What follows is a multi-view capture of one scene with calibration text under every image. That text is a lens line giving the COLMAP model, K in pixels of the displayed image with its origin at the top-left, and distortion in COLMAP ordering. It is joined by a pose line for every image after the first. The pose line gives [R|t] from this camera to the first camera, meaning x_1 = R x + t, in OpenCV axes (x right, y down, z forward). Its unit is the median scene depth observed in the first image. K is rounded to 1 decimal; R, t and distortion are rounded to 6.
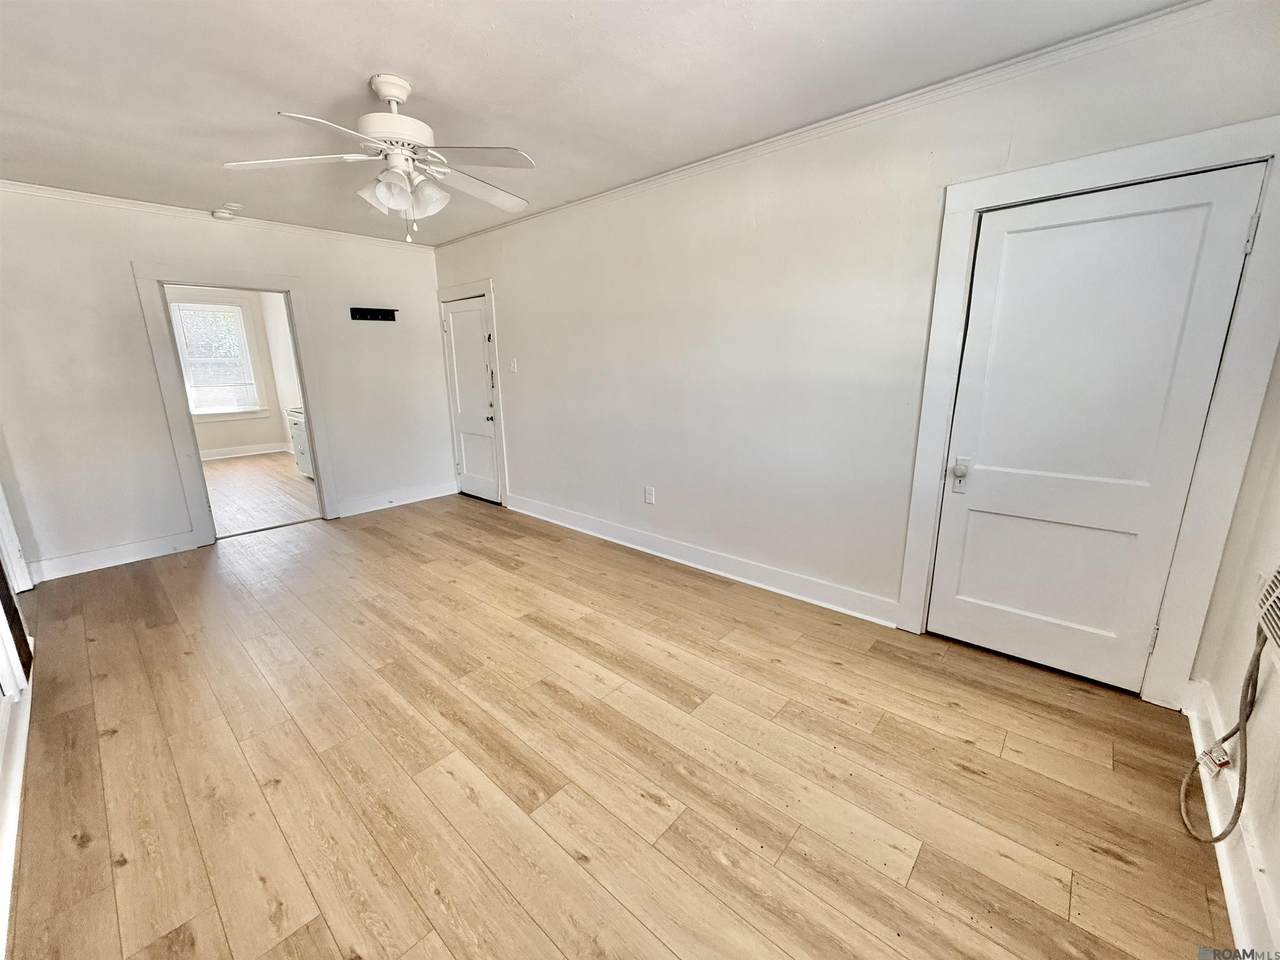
lens RADIAL K [[509.8, 0, 640.0], [0, 509.8, 480.0], [0, 0, 1]] dist [-0.001282, -0.000113]
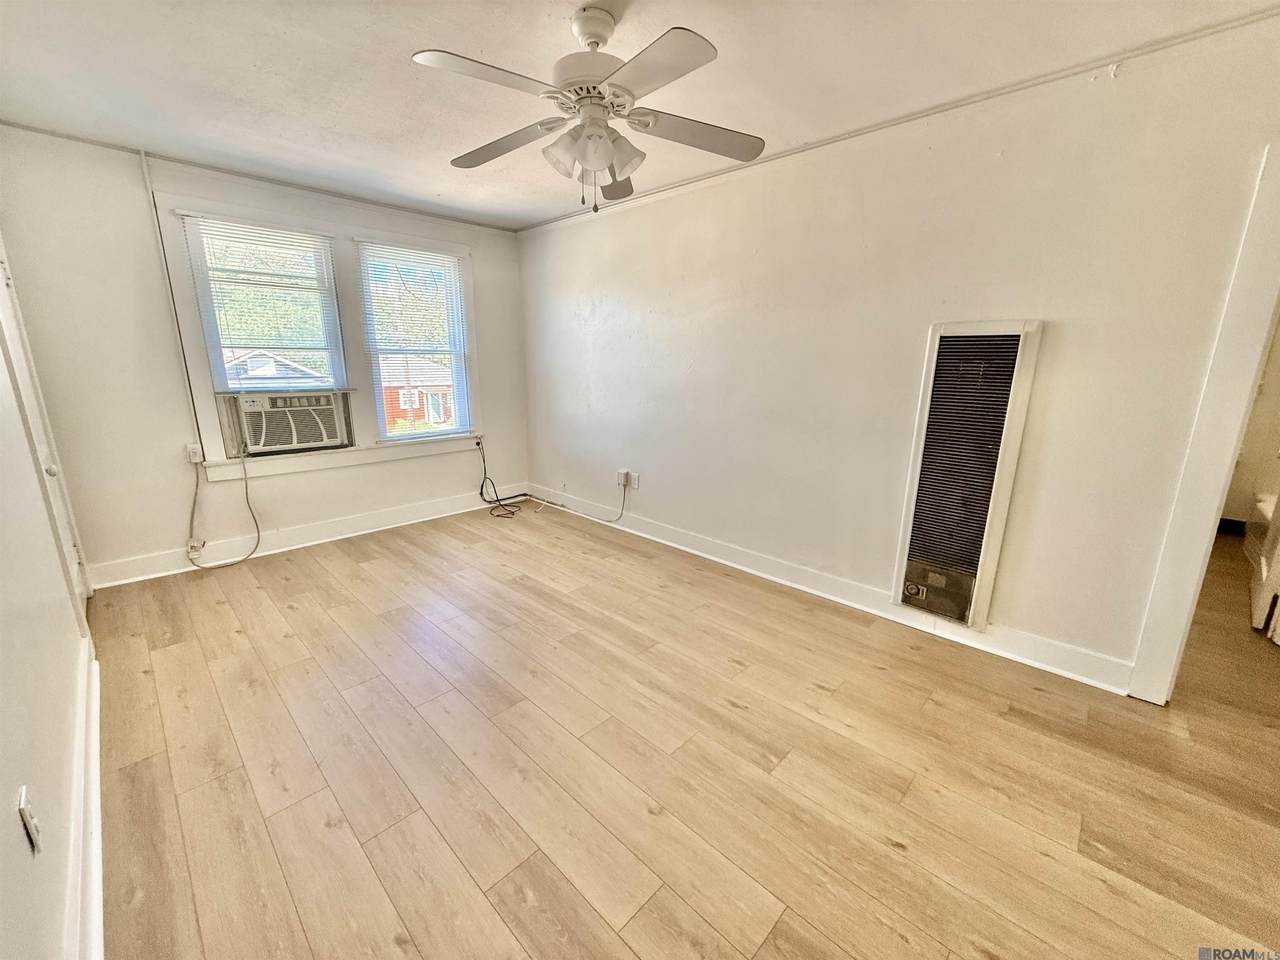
lens RADIAL K [[509.8, 0, 640.0], [0, 509.8, 480.0], [0, 0, 1]] dist [-0.001282, -0.000113]
pose [[-0.999156, -0.001757, 0.041047, -0.448686], [0.016727, 0.895132, 0.445488, -0.351551], [-0.037526, 0.445798, -0.894347, 1.552433]]
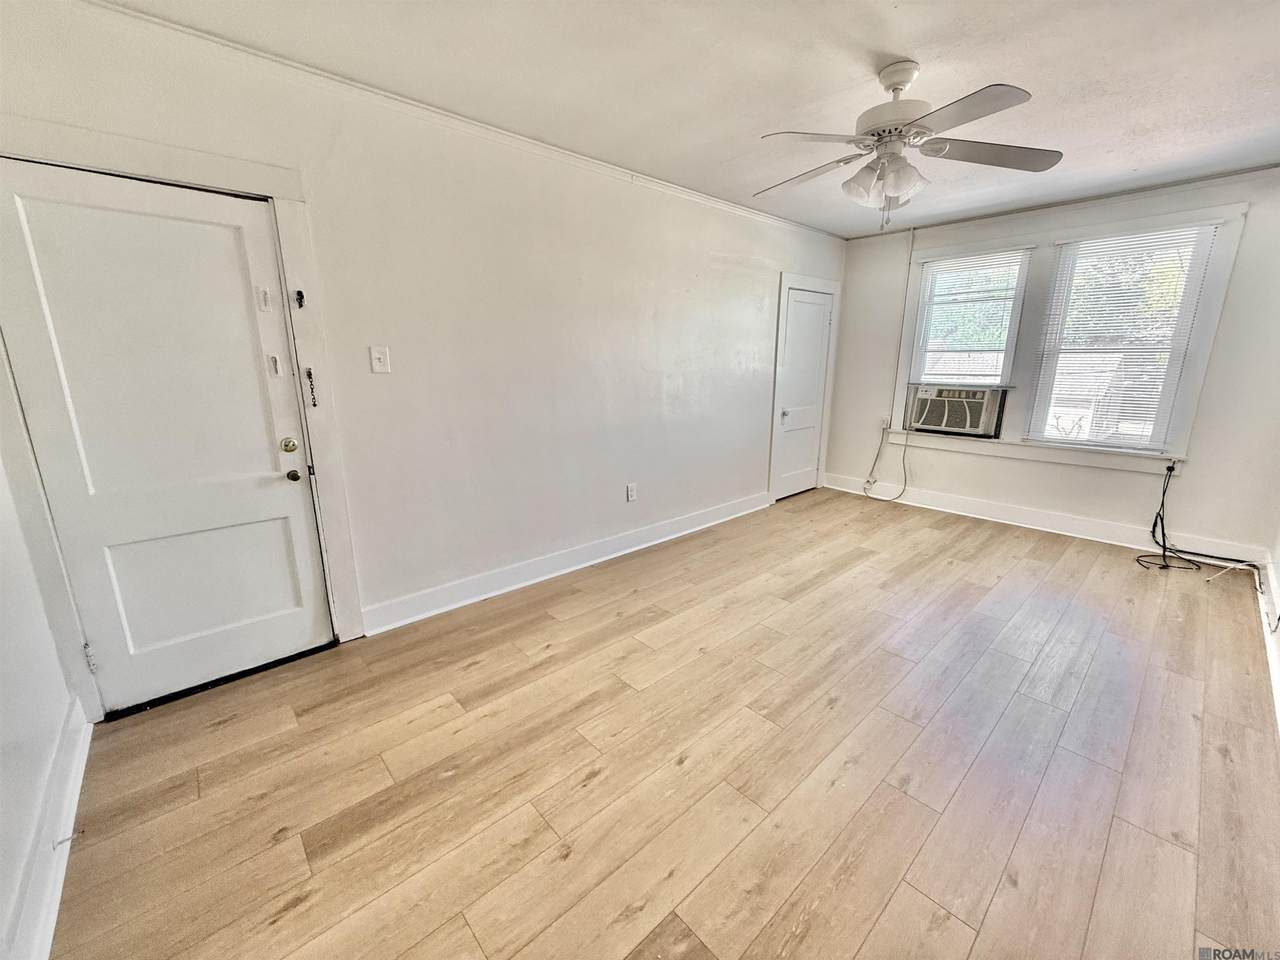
lens RADIAL K [[509.8, 0, 640.0], [0, 509.8, 480.0], [0, 0, 1]] dist [-0.001282, -0.000113]
pose [[0.104901, -0.213084, 0.971386, -1.250855], [0.226838, 0.956153, 0.185245, -0.231173], [-0.968267, 0.200915, 0.148637, 1.118142]]
